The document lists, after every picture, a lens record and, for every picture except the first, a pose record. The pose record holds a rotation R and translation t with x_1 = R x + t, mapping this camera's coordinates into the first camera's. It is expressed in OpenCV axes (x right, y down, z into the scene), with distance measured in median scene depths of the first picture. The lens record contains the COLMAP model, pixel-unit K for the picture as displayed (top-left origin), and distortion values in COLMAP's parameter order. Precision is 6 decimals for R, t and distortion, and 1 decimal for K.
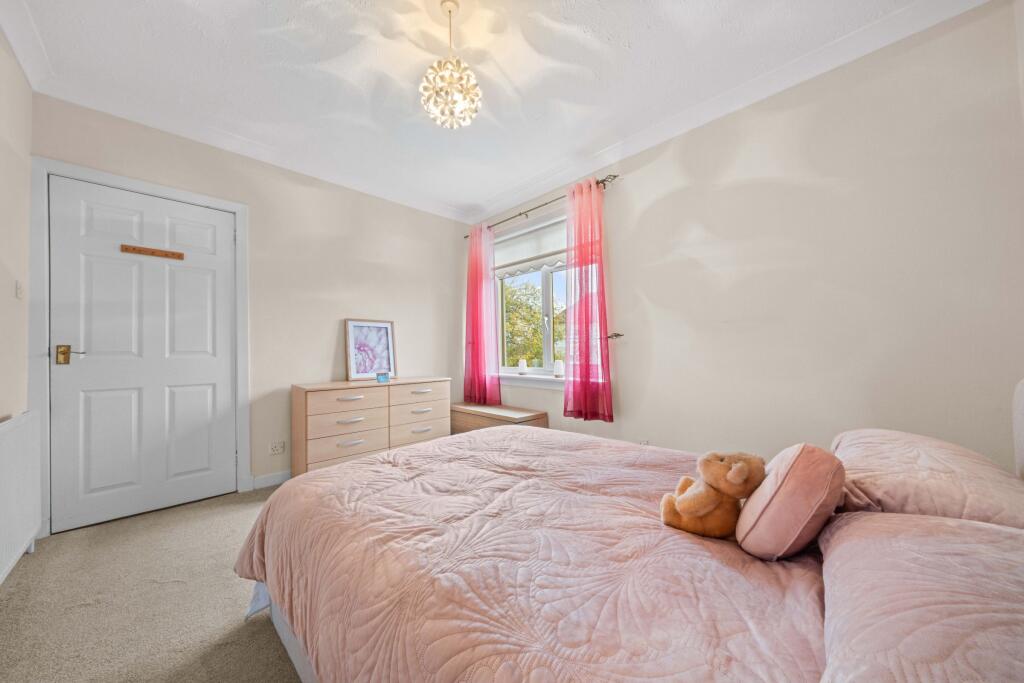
lens RADIAL K [[356.0, 0, 516.2], [0, 356.0, 347.3], [0, 0, 1]] dist [0.001529, -0.000577]
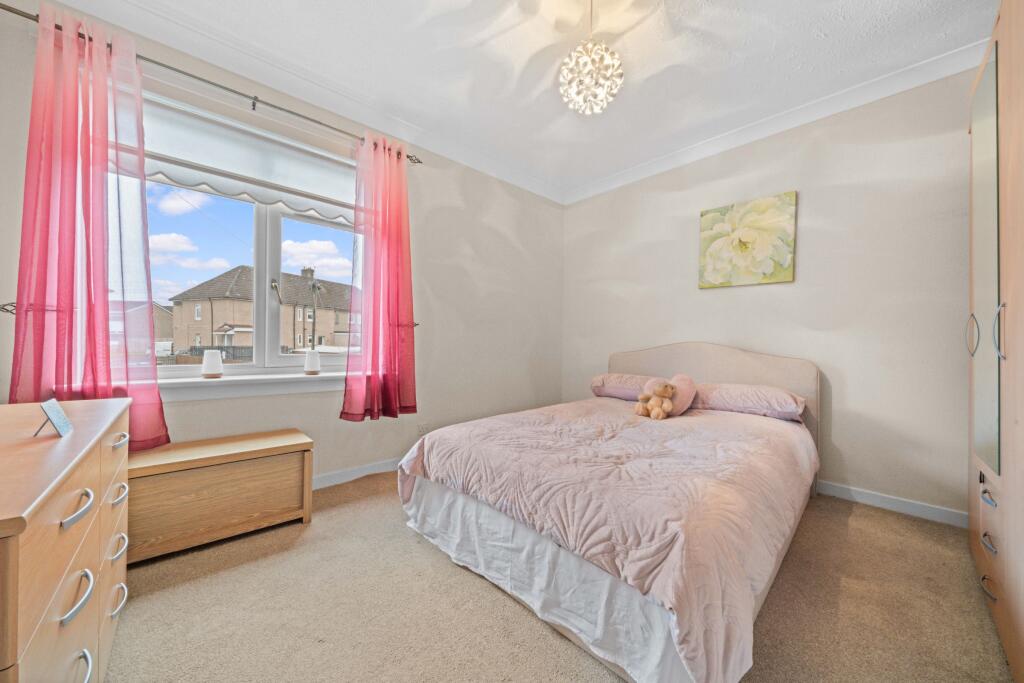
lens RADIAL K [[356.0, 0, 519.8], [0, 356.0, 341.2], [0, 0, 1]] dist [0.001529, -0.000577]
pose [[0.036429, 0.003858, 0.999329, -0.587616], [-0.034163, 0.999413, -0.002613, 0.006535], [-0.998752, -0.034044, 0.036539, 0.575047]]
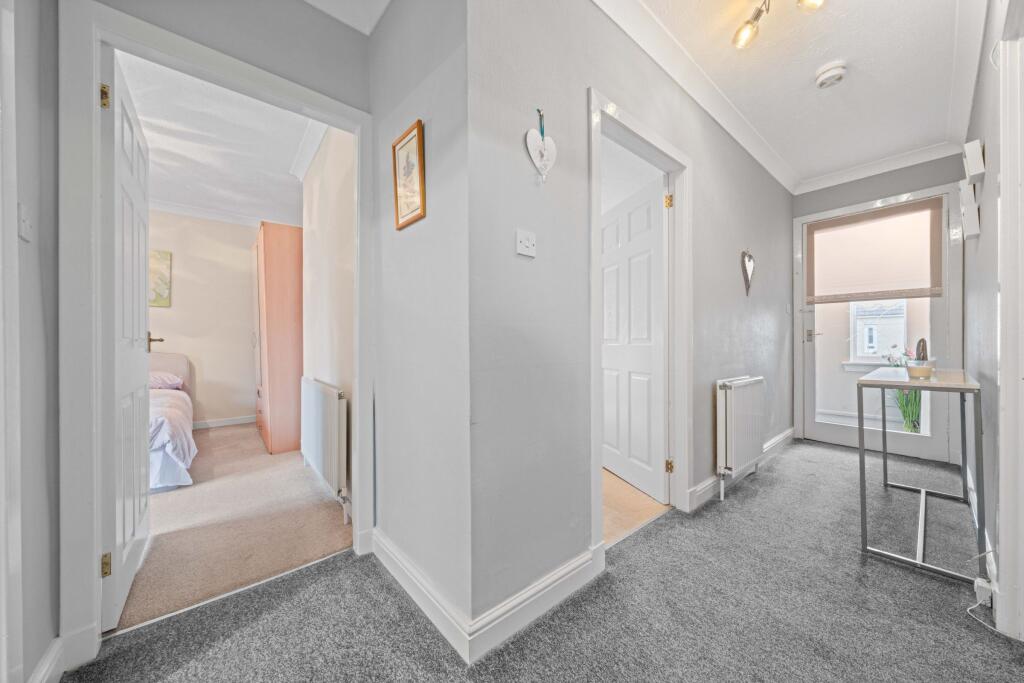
lens RADIAL K [[356.0, 0, 522.1], [0, 356.0, 345.8], [0, 0, 1]] dist [0.001529, -0.000577]
pose [[-0.997185, 0.009806, 0.074343, -1.134823], [0.008860, 0.999876, -0.013044, 0.019517], [-0.074462, -0.012349, -0.997147, 1.183490]]
